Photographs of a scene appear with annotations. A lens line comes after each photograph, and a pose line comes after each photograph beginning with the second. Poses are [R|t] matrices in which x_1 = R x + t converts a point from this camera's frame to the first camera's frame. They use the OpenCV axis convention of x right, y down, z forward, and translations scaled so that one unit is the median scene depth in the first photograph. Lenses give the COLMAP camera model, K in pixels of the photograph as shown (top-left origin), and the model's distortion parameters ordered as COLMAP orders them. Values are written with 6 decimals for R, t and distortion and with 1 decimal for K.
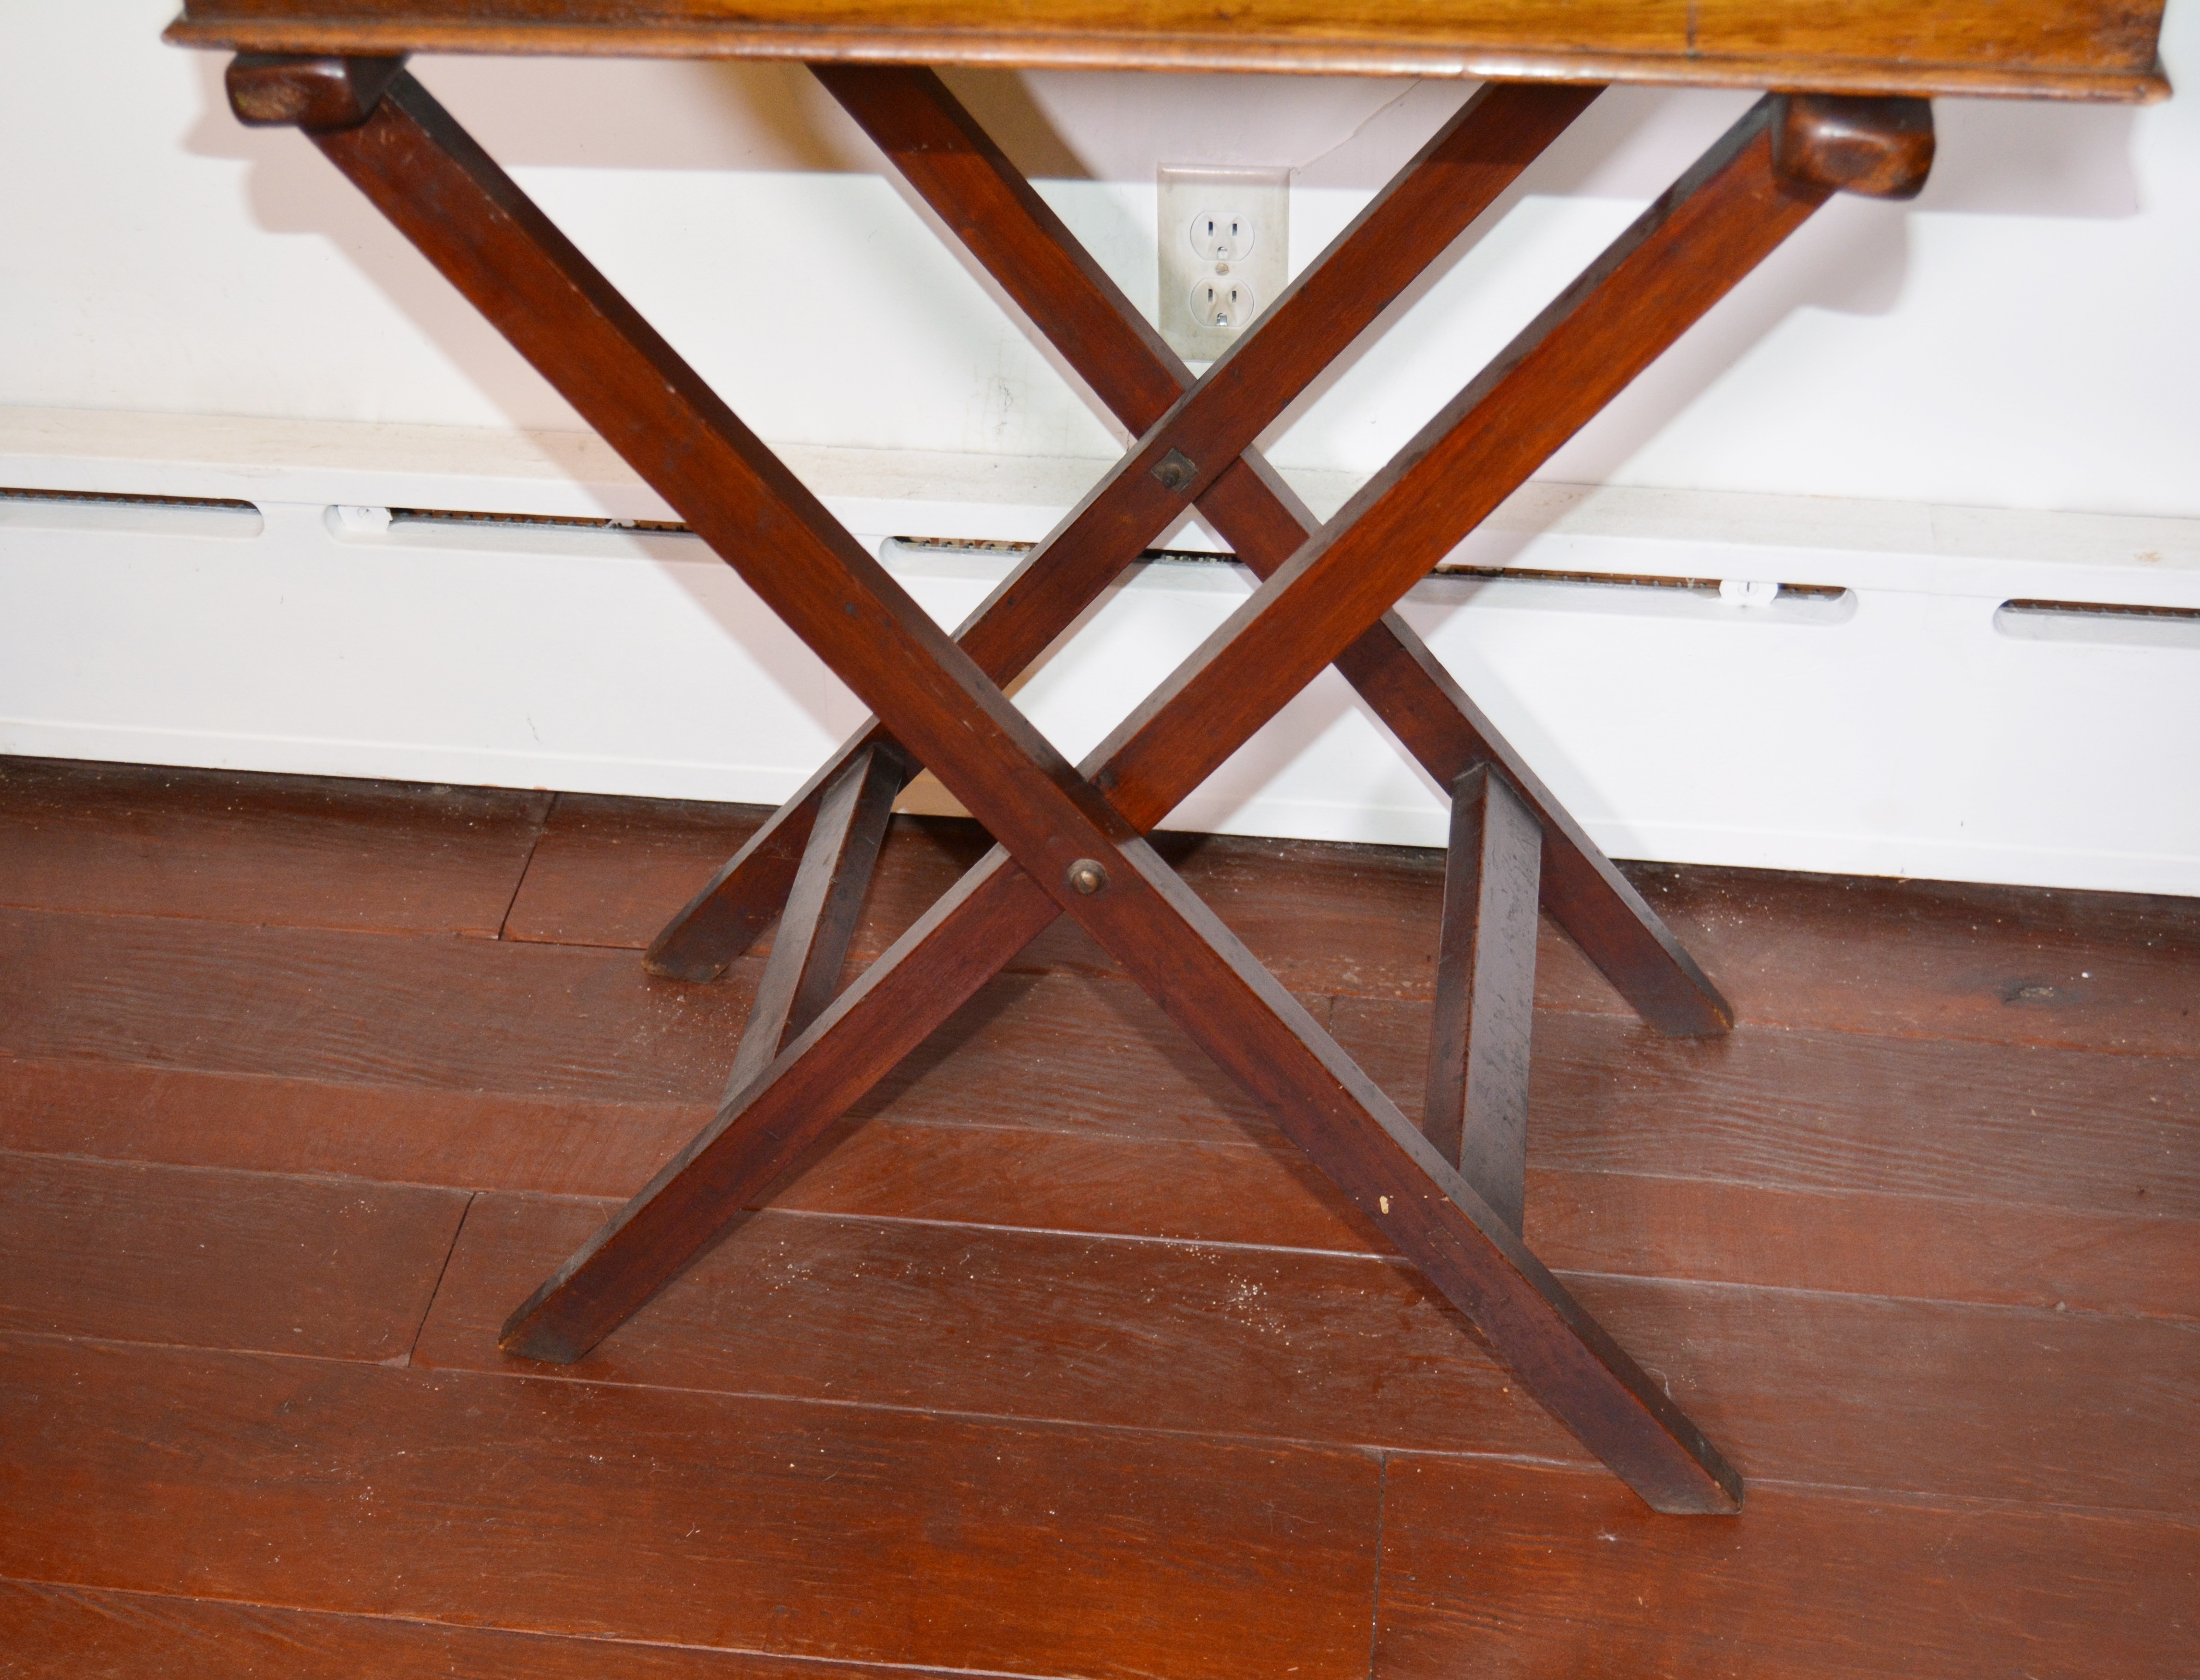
lens RADIAL K [[3149.3, 0, 1027.4], [0, 3149.3, 964.8], [0, 0, 1]] dist [-0.063030, 0.000000]
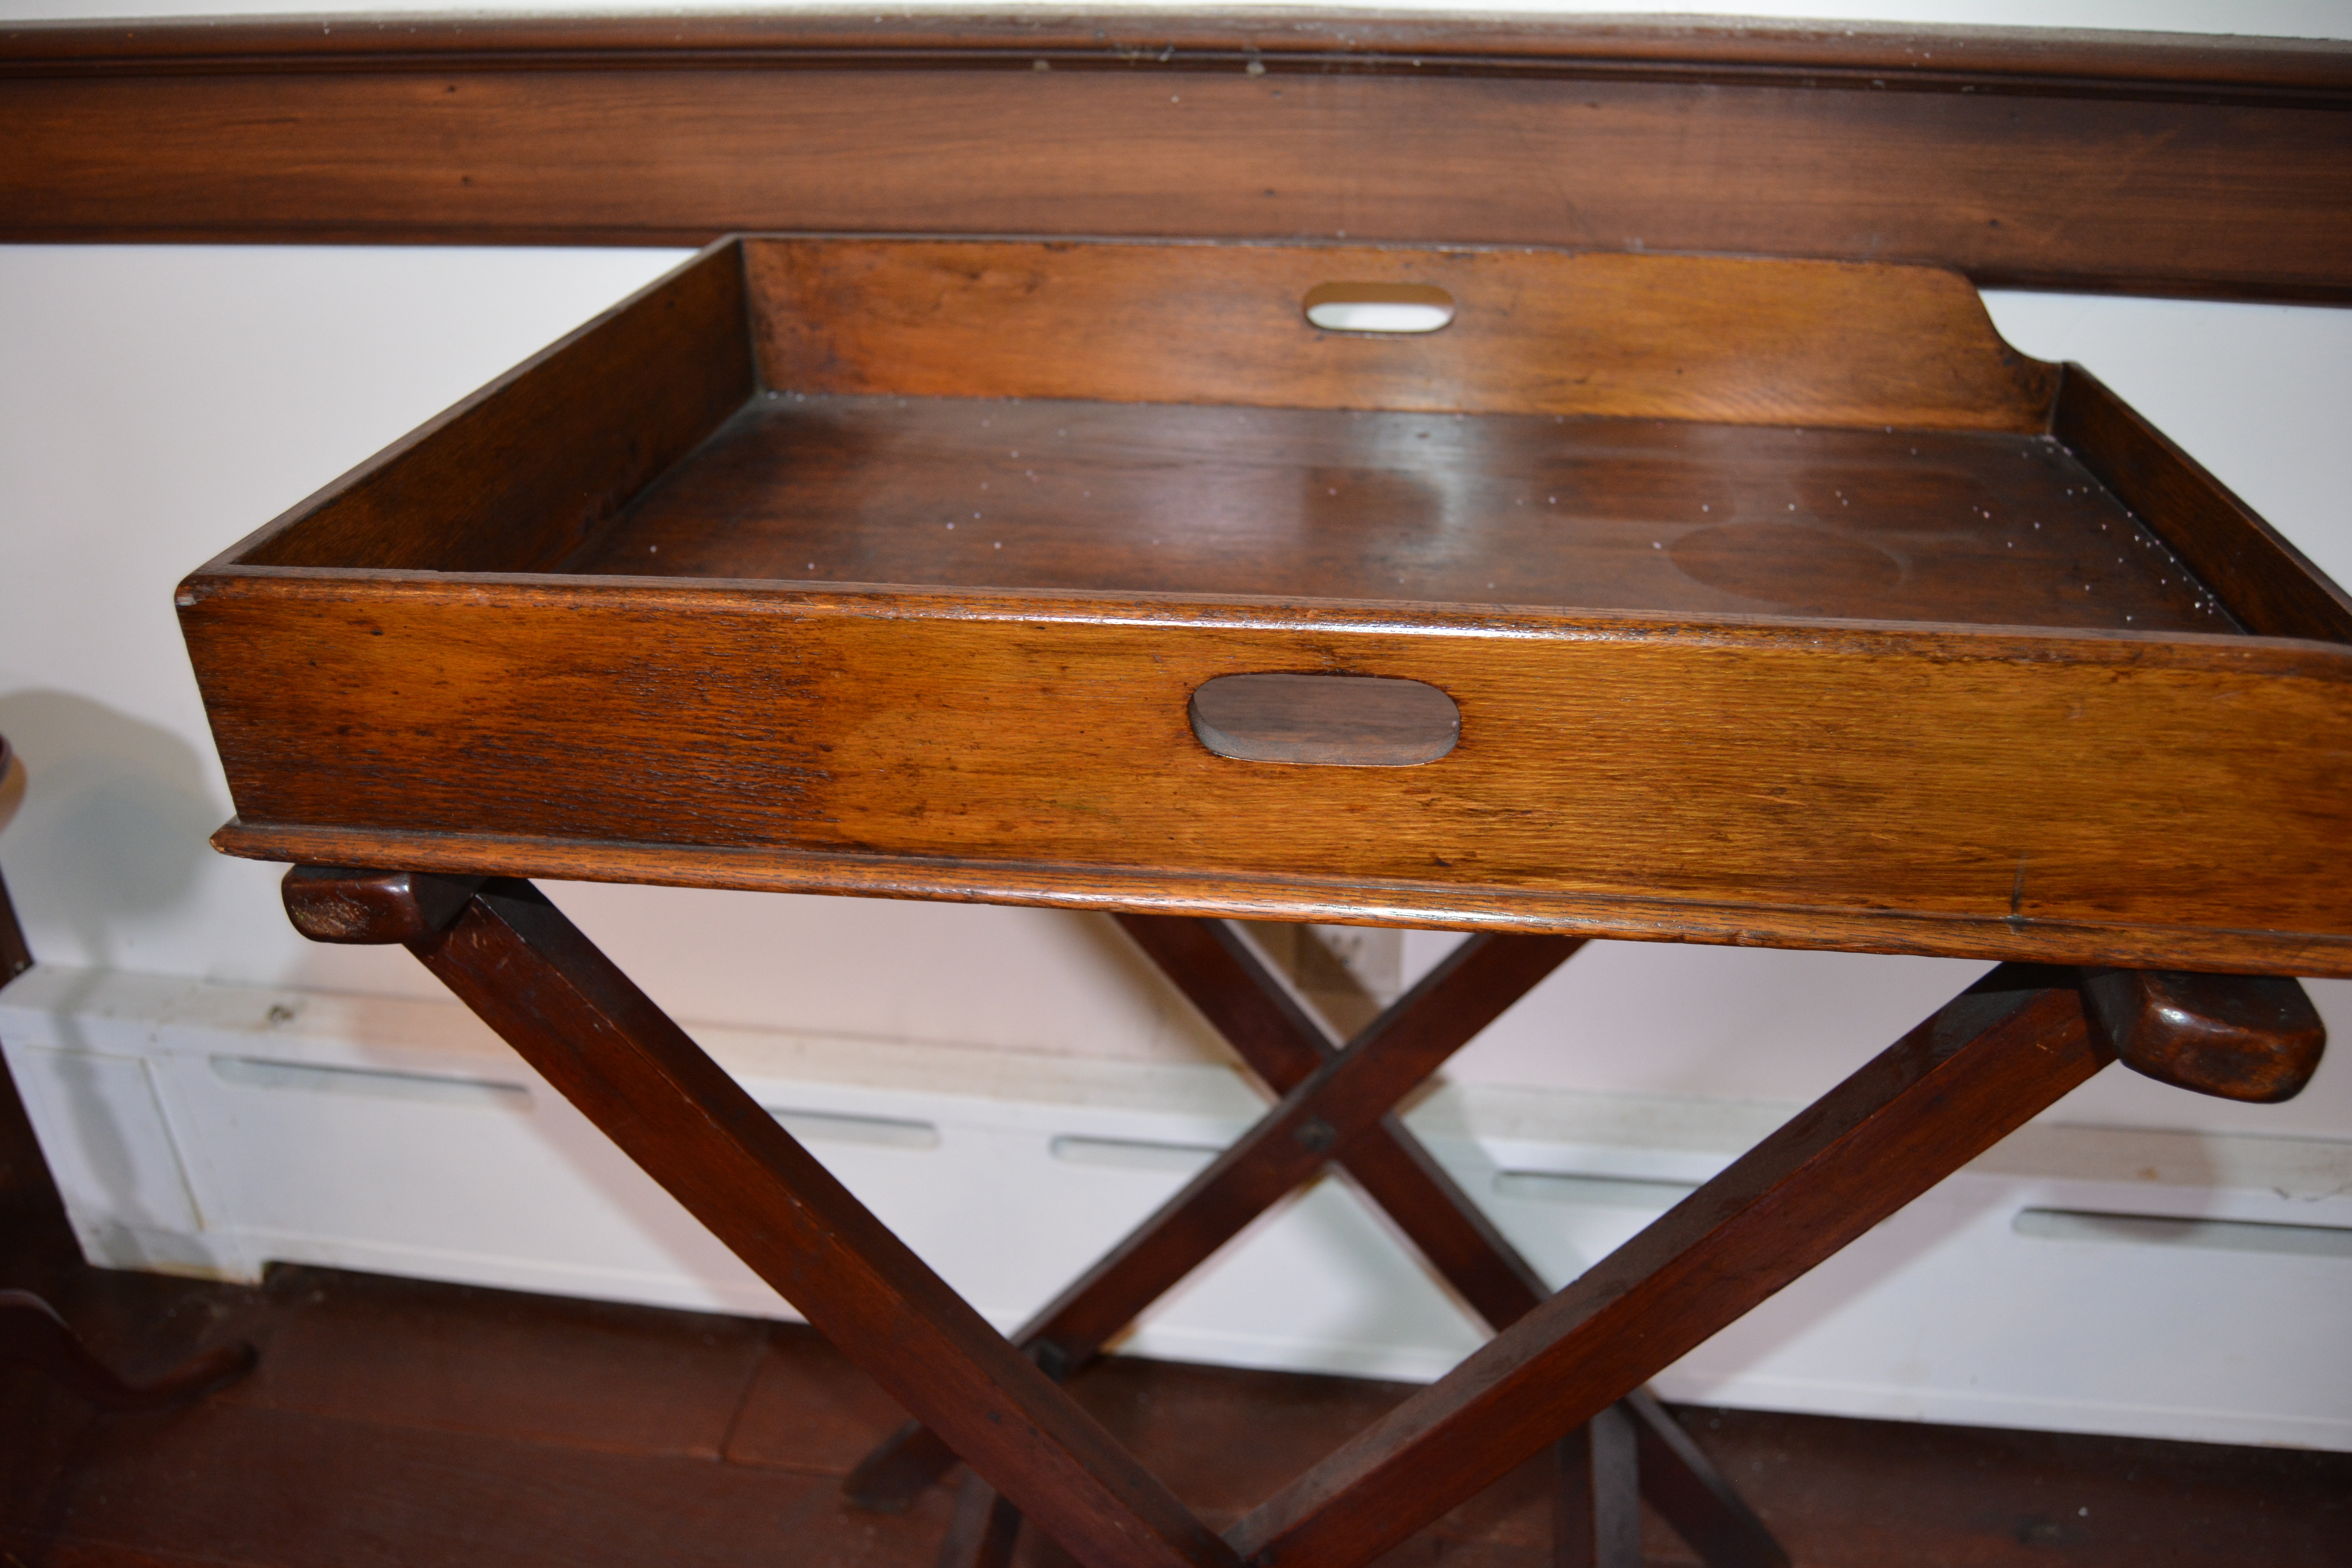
lens RADIAL K [[1854.0, 0, 1162.2], [0, 1854.0, 807.5], [0, 0, 1]] dist [-0.096311, 0.029071]
pose [[0.999936, 0.011106, -0.001918, -0.008907], [-0.011270, 0.984024, -0.177681, -0.218669], [-0.000086, 0.177691, 0.984086, 0.493915]]
